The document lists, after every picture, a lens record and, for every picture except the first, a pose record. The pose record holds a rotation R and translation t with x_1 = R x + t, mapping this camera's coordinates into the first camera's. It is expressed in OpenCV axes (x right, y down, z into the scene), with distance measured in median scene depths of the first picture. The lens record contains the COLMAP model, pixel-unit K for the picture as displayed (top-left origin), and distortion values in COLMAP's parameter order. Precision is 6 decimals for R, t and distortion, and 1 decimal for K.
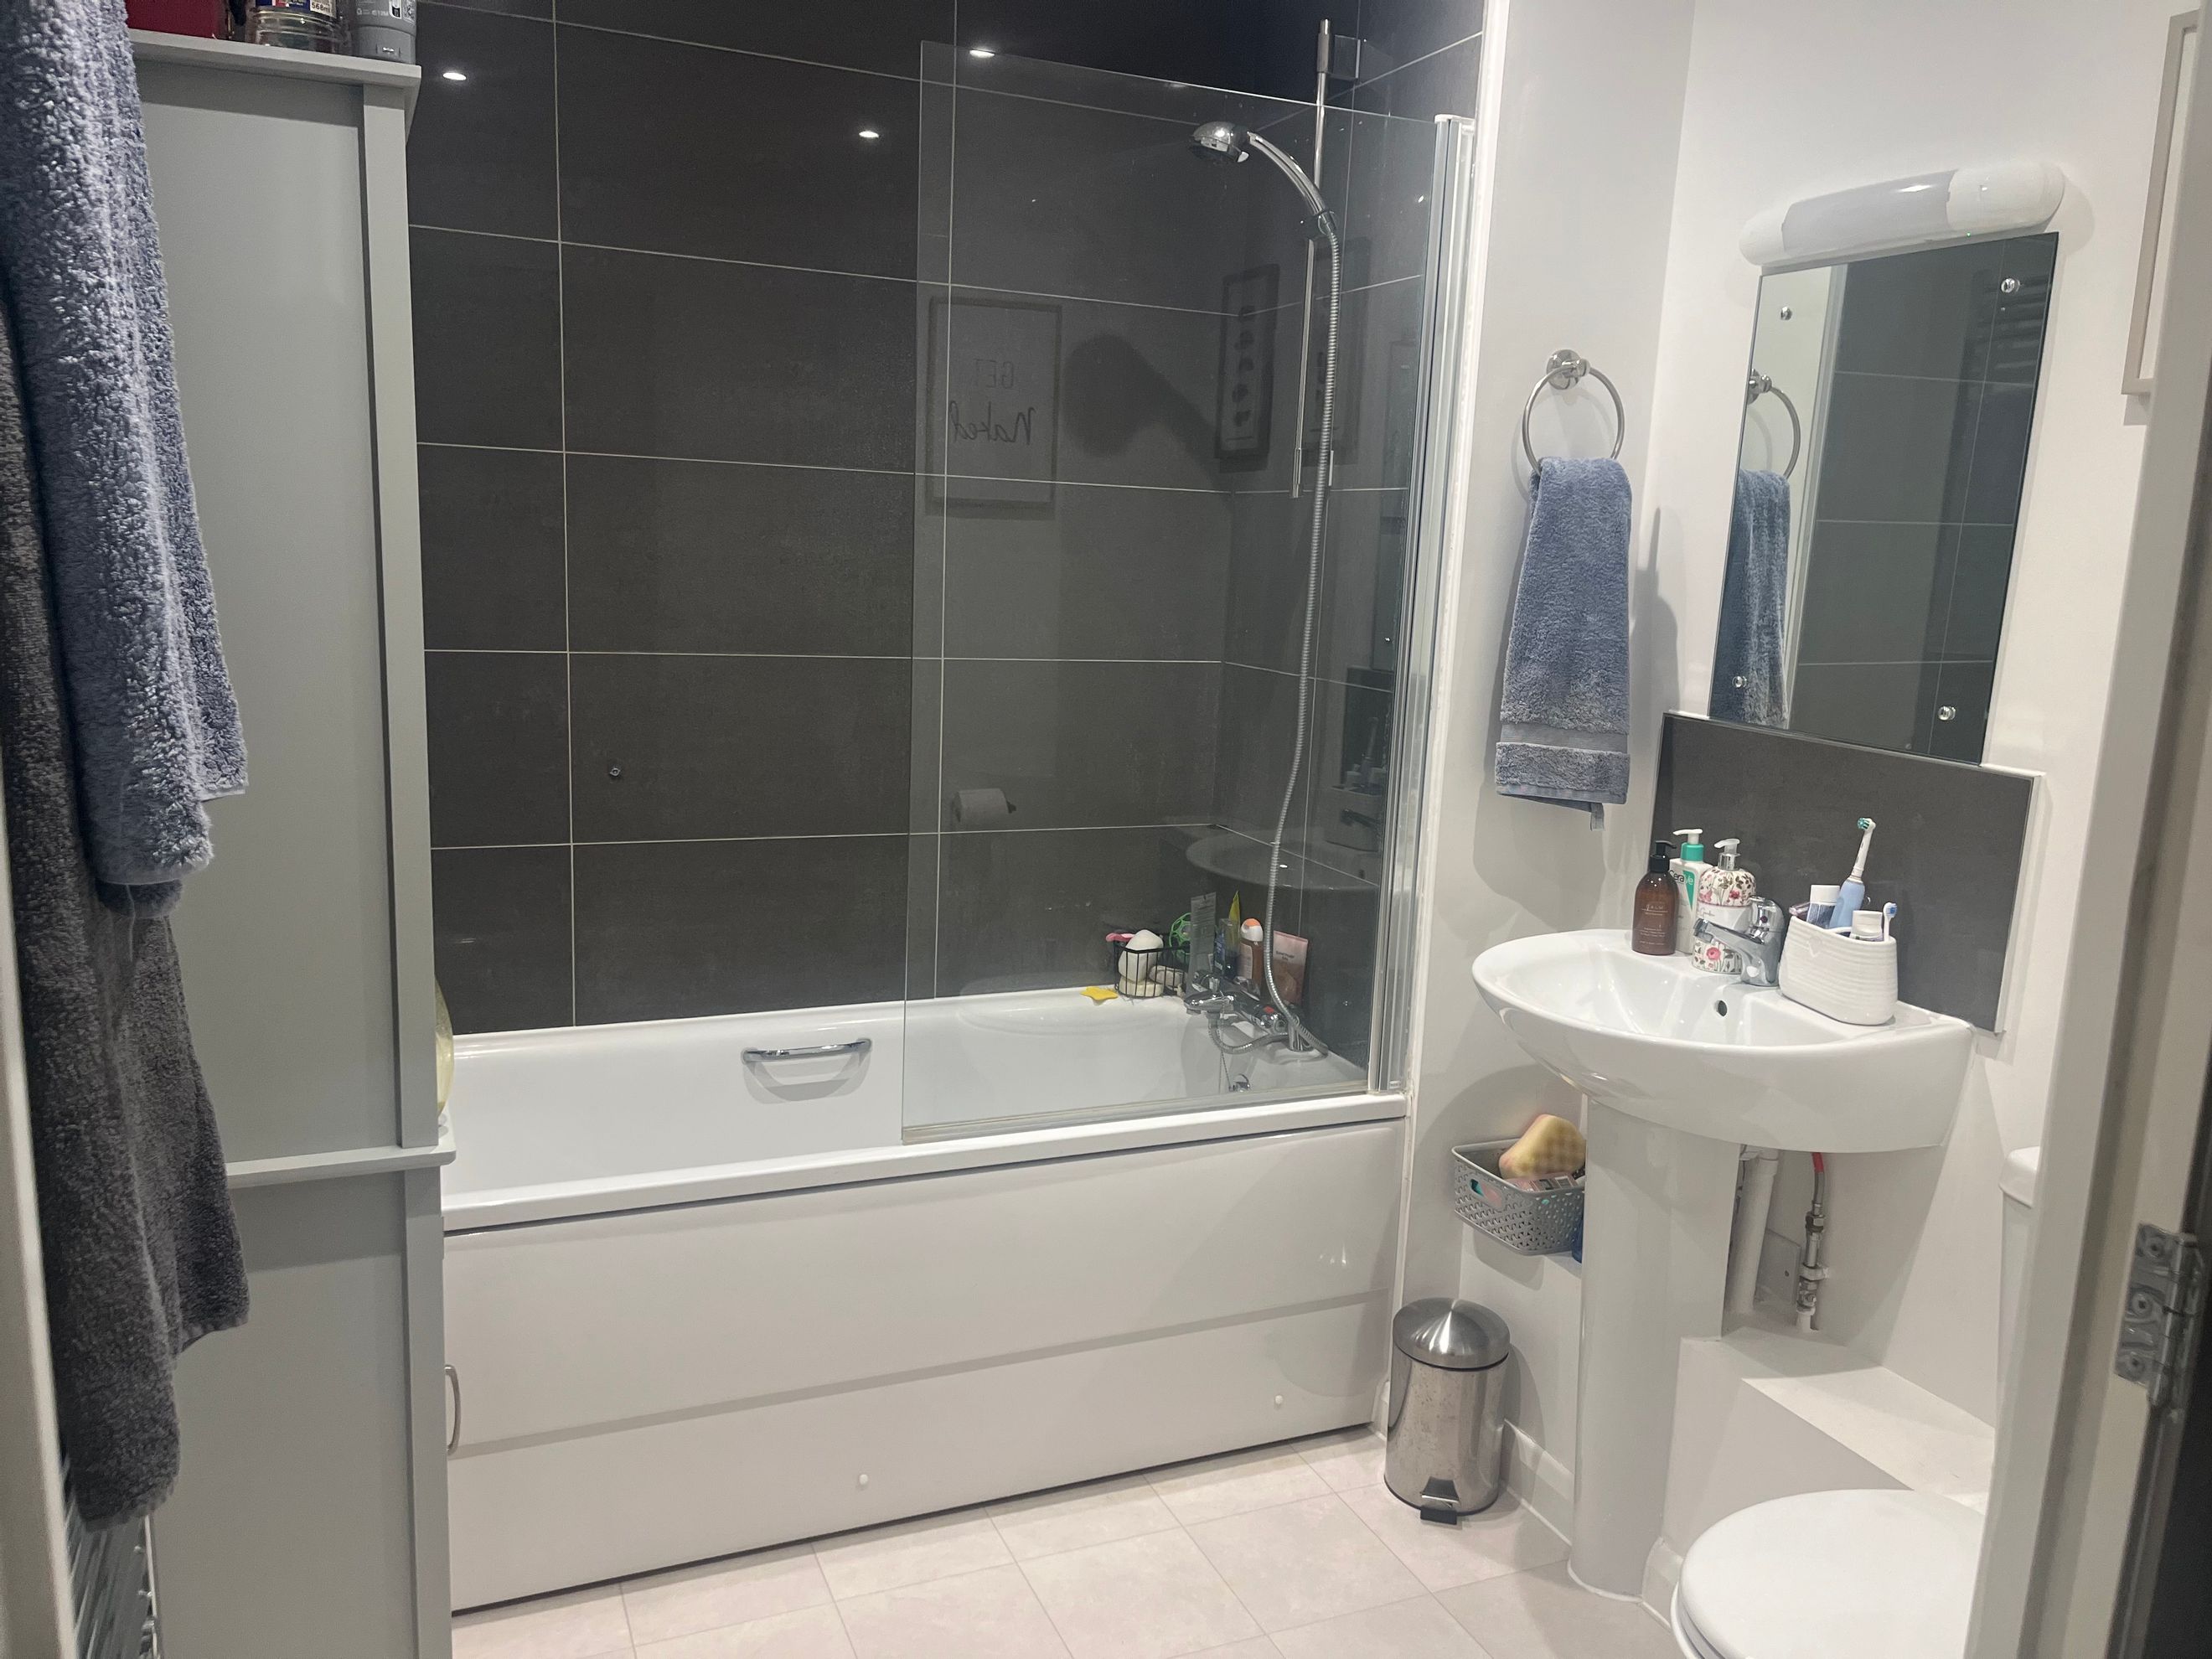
lens RADIAL K [[1664.7, 0, 1124.3], [0, 1664.7, 837.5], [0, 0, 1]] dist [0.074199, -0.096124]
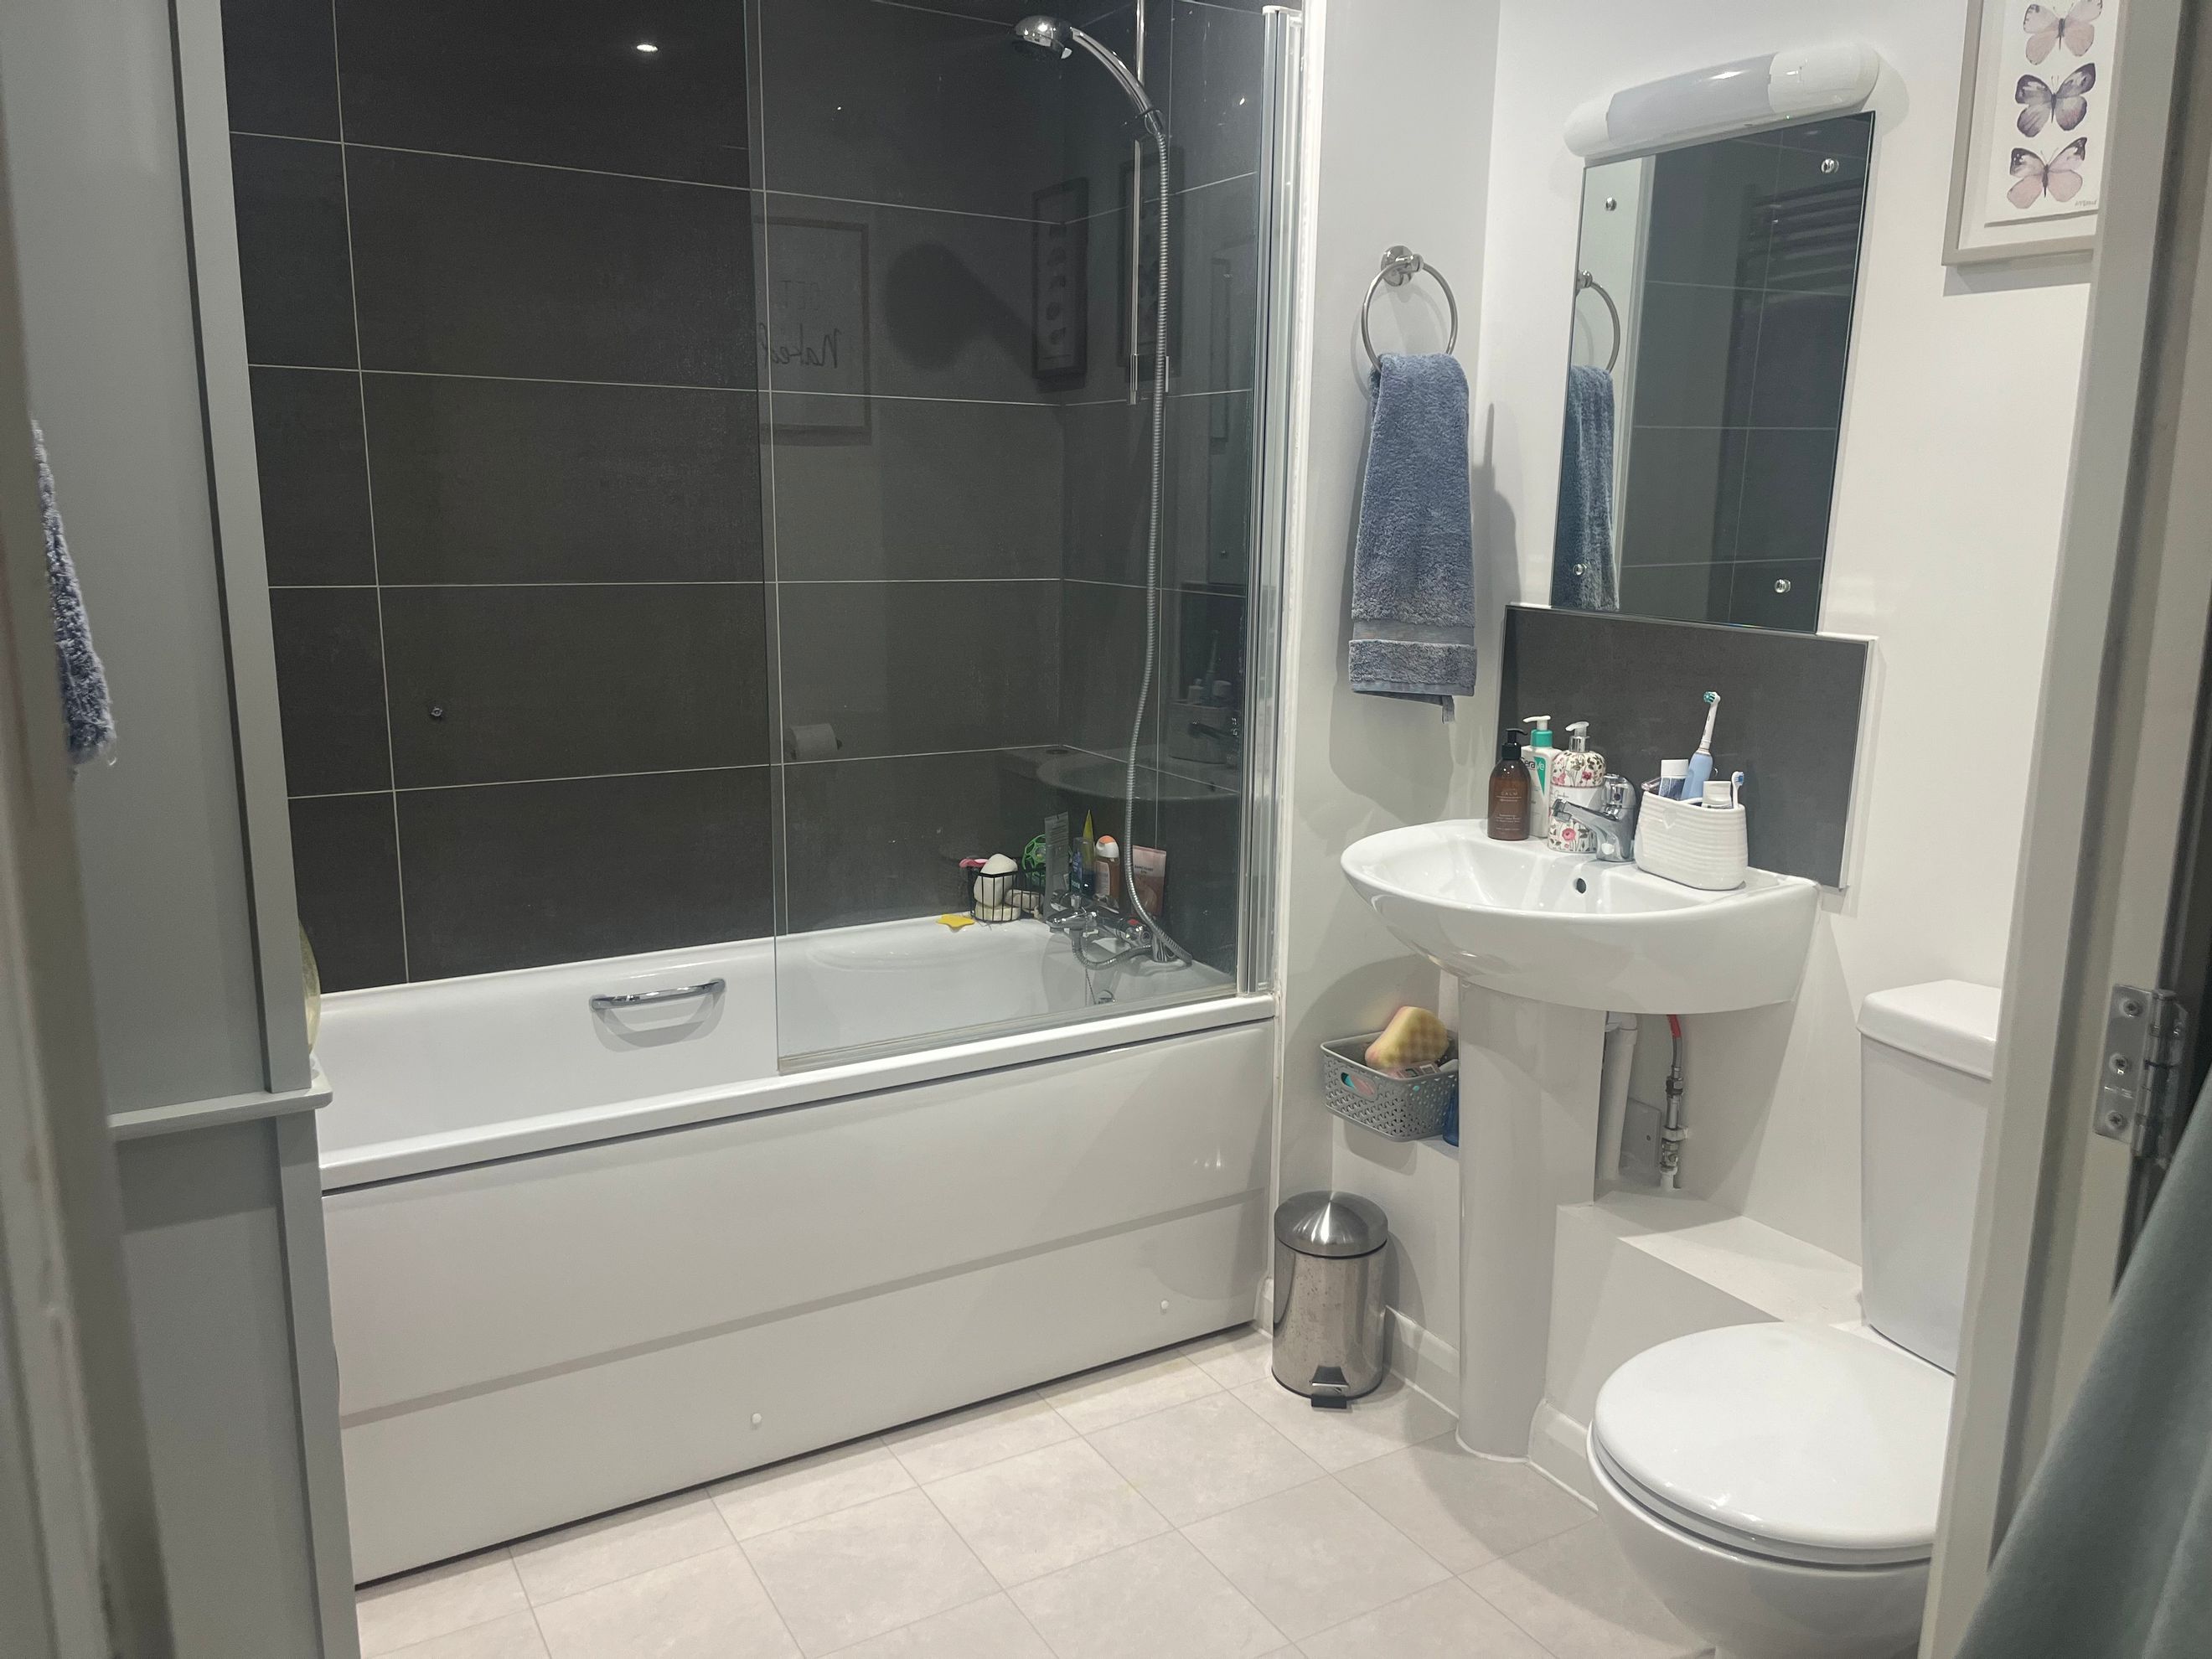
lens RADIAL K [[1664.7, 0, 1114.0], [0, 1664.7, 834.0], [0, 0, 1]] dist [0.074199, -0.096124]
pose [[0.991808, -0.053837, 0.115835, -0.042002], [0.050875, 0.998302, 0.028377, 0.024292], [-0.117166, -0.022252, 0.992863, 0.012872]]
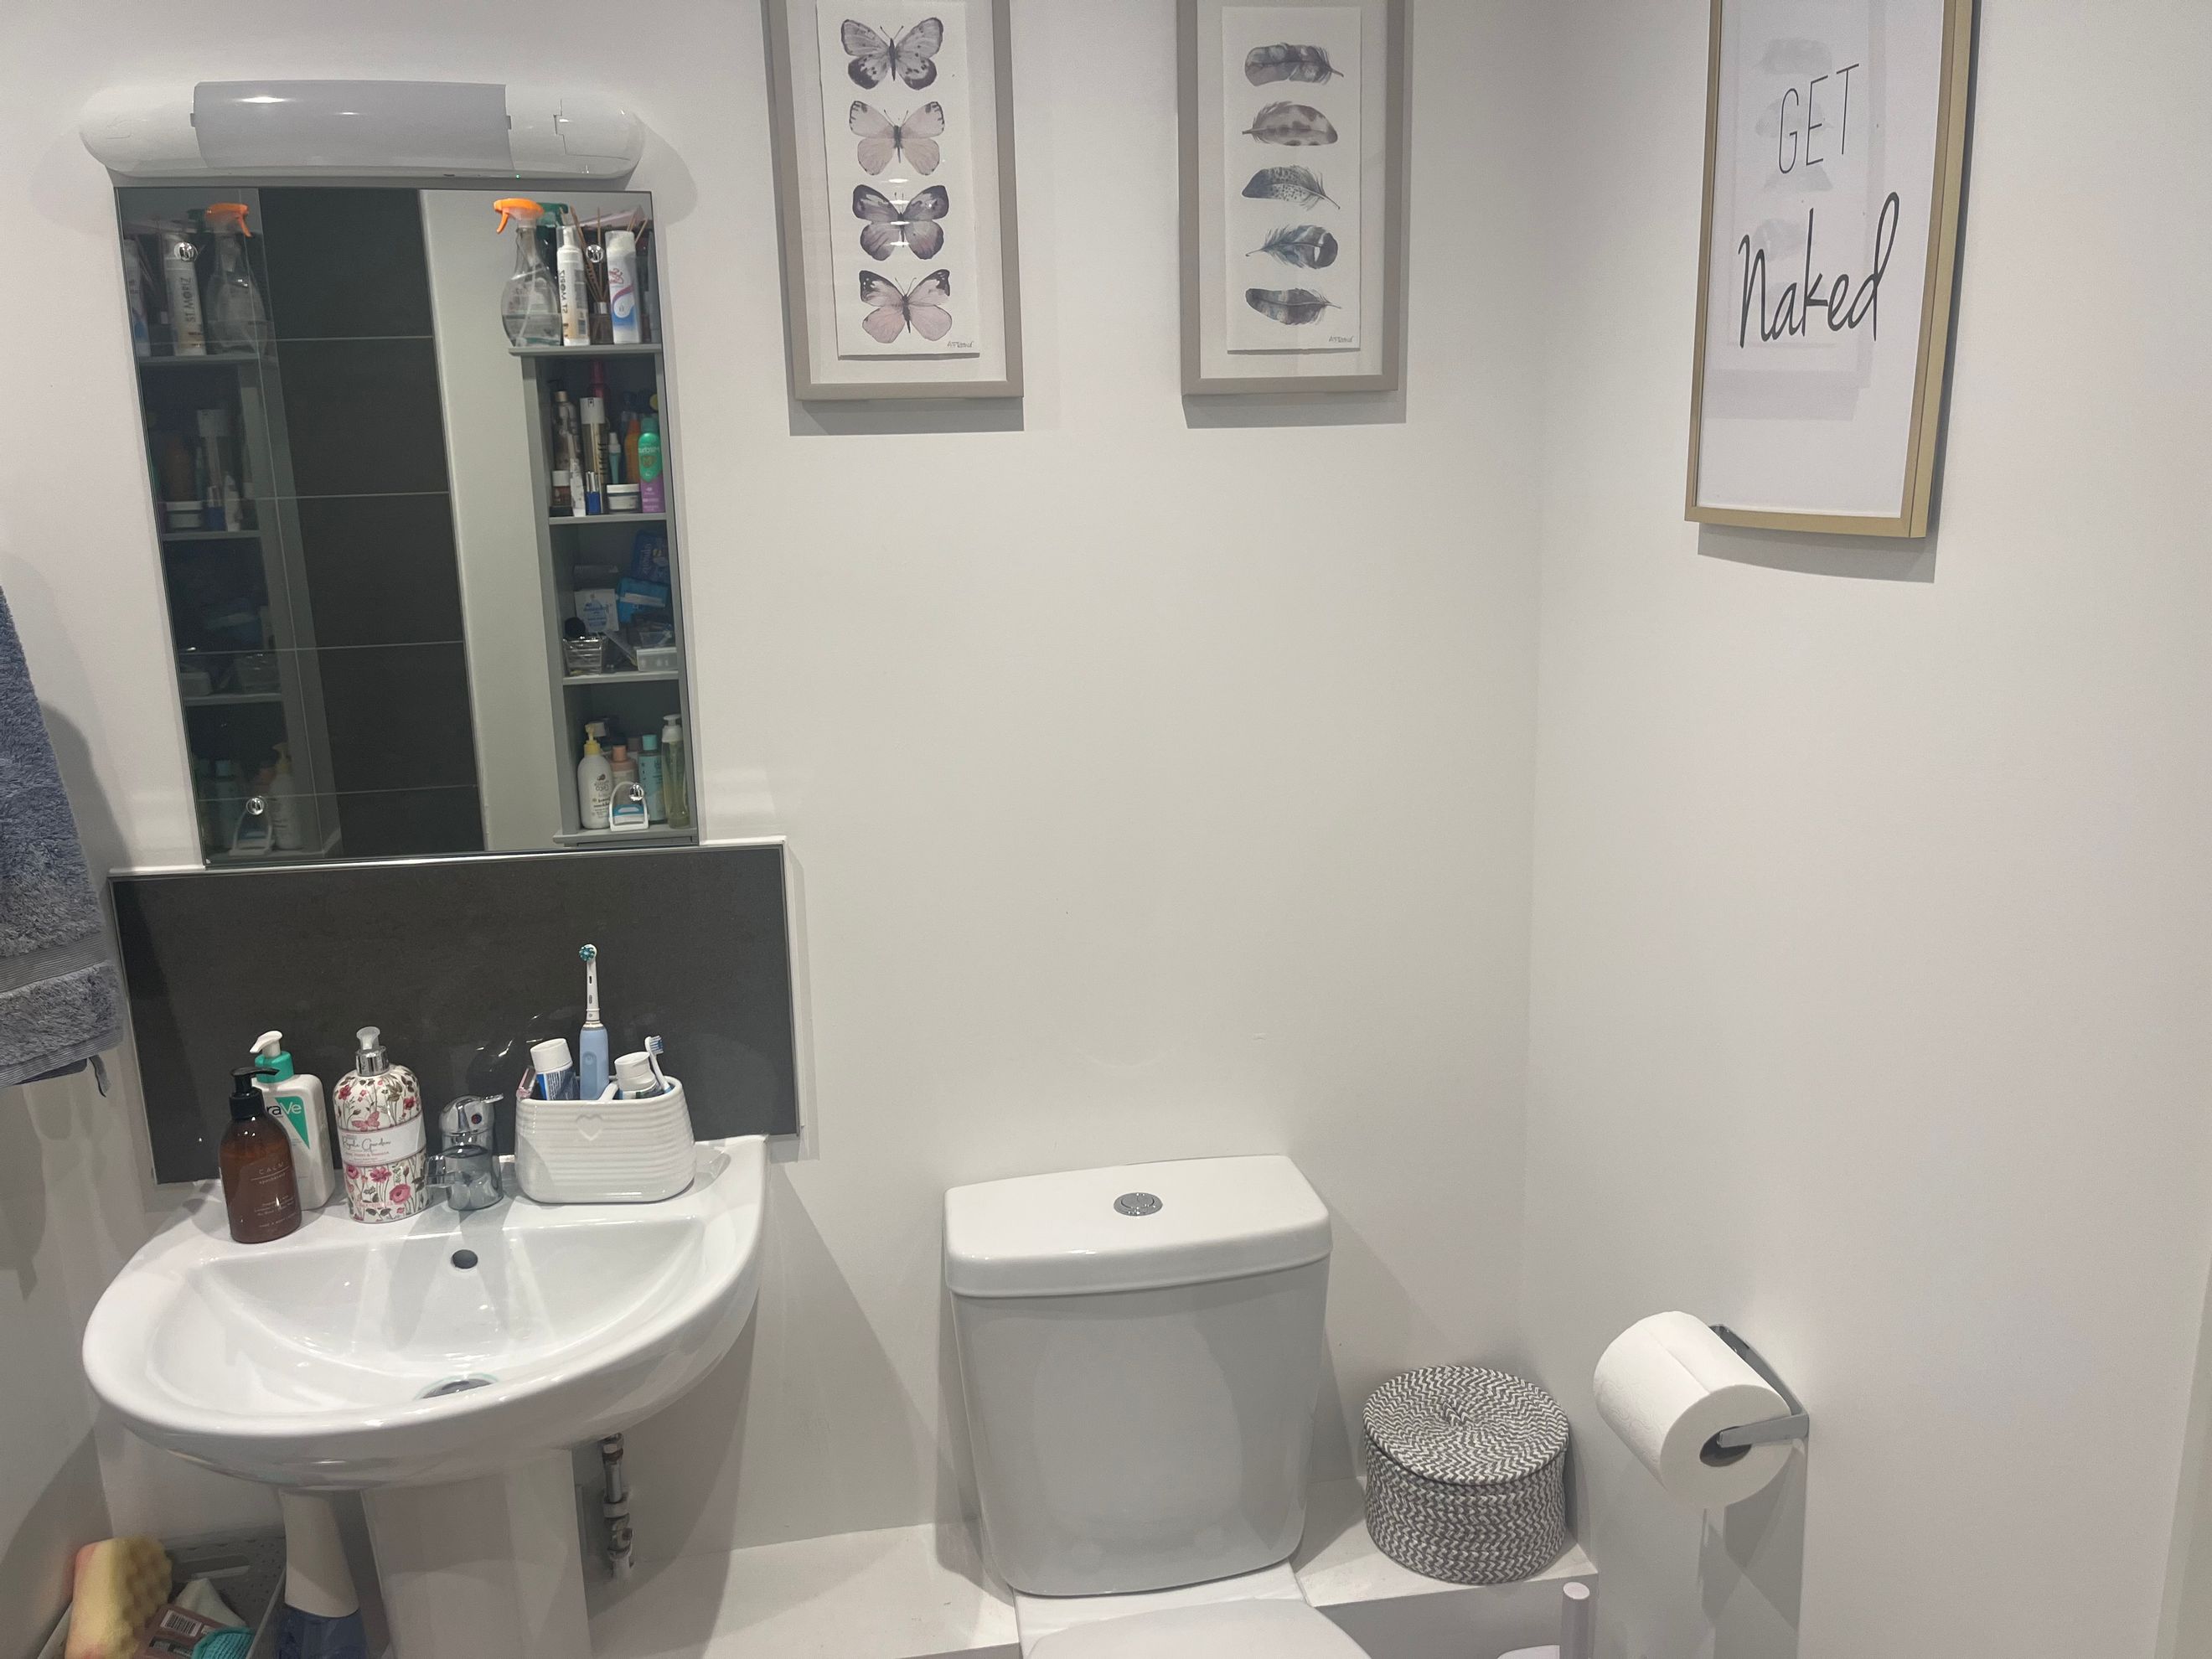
lens RADIAL K [[1664.7, 0, 1104.4], [0, 1664.7, 837.9], [0, 0, 1]] dist [0.074199, -0.096124]
pose [[0.274275, -0.260850, 0.925597, -0.165754], [0.215205, 0.954746, 0.205295, -0.143180], [-0.937262, 0.142886, 0.317999, 0.458125]]
